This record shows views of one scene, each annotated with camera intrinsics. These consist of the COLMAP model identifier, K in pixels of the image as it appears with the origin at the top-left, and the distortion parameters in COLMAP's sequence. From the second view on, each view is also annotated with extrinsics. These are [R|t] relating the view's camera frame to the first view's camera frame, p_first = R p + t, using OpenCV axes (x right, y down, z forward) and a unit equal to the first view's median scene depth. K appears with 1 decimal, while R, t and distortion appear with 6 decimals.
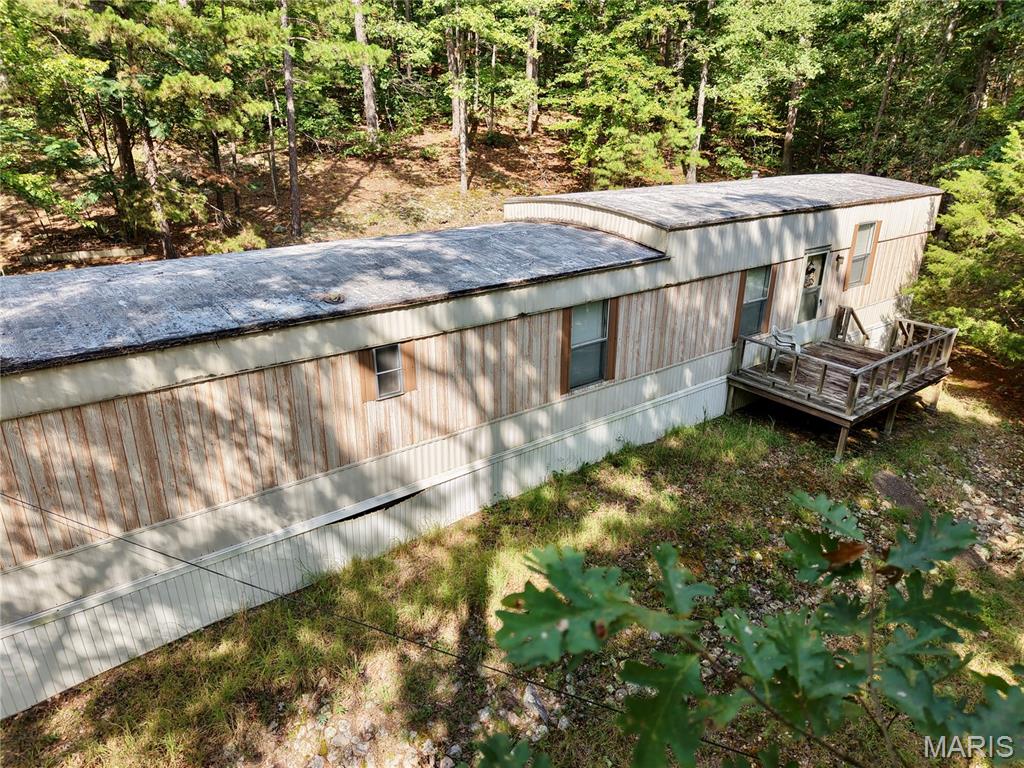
lens RADIAL K [[717.1, 0, 512.0], [0, 717.1, 384.0], [0, 0, 1]] dist [0.006532, -0.000165]
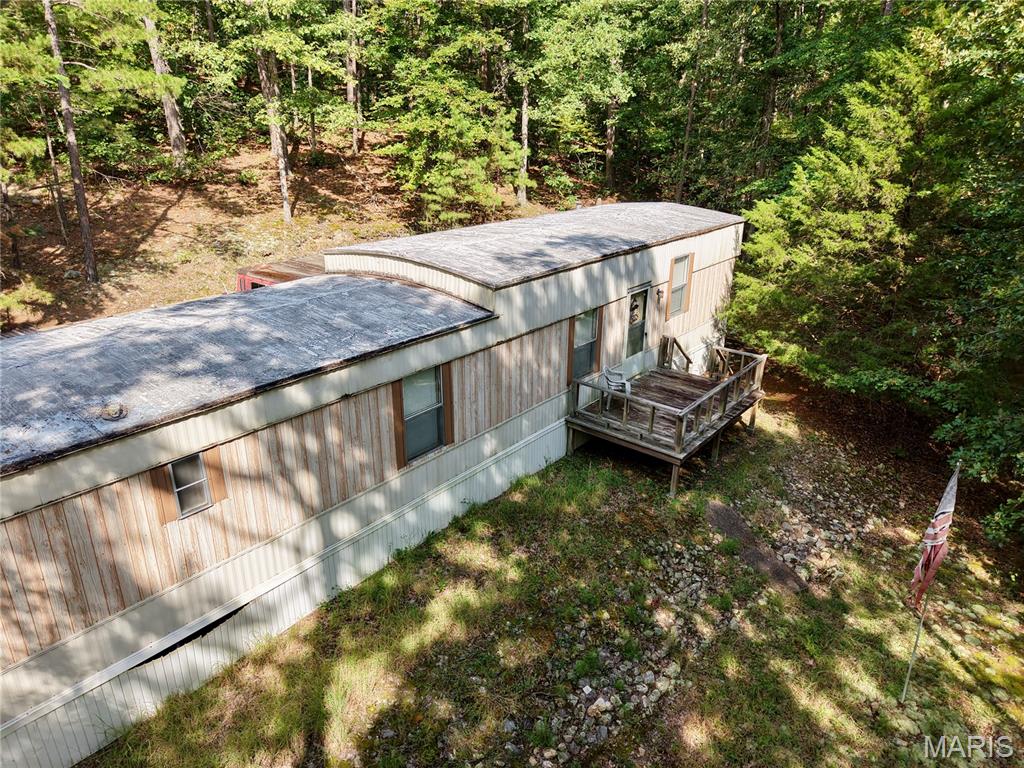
lens RADIAL K [[706.4, 0, 527.0], [0, 706.4, 373.8], [0, 0, 1]] dist [0.054076, -0.077800]
pose [[0.972689, -0.081188, 0.217452, 0.034743], [0.081438, 0.996648, 0.007826, -0.086889], [-0.217359, 0.010097, 0.976040, 0.034685]]
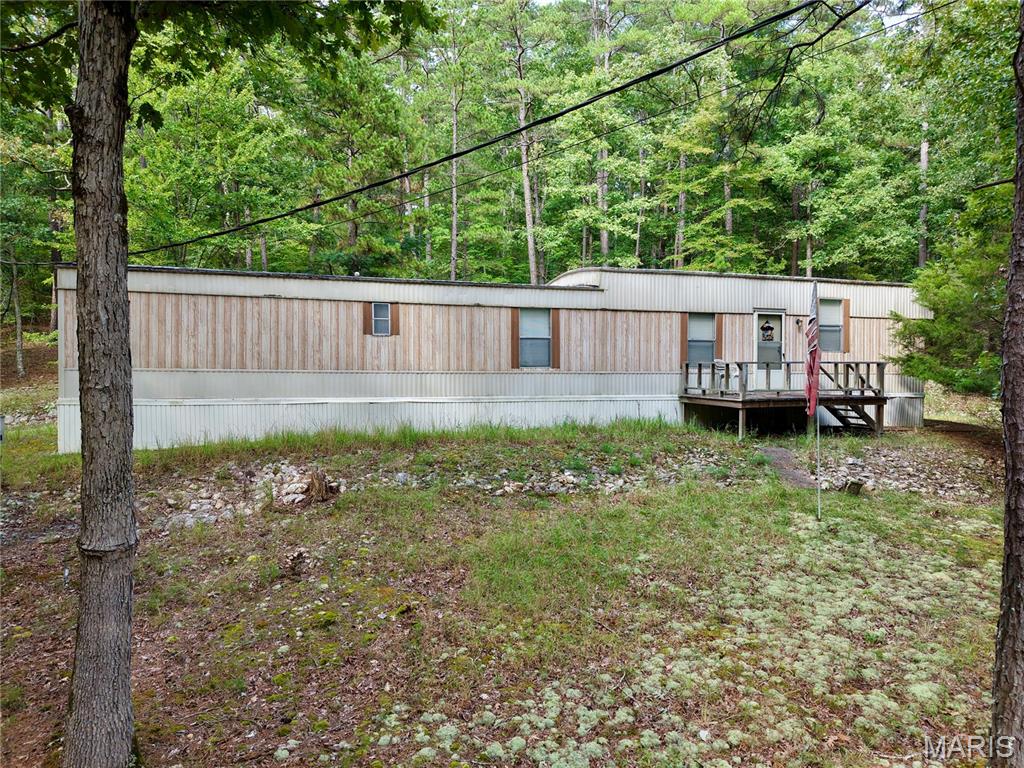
lens RADIAL K [[692.5, 0, 512.0], [0, 692.5, 384.0], [0, 0, 1]] dist [0.037822, -0.030080]
pose [[0.921312, -0.006155, -0.388775, 0.513452], [-0.134953, 0.932656, -0.334575, 0.431168], [0.364653, 0.360714, 0.858437, -0.183272]]
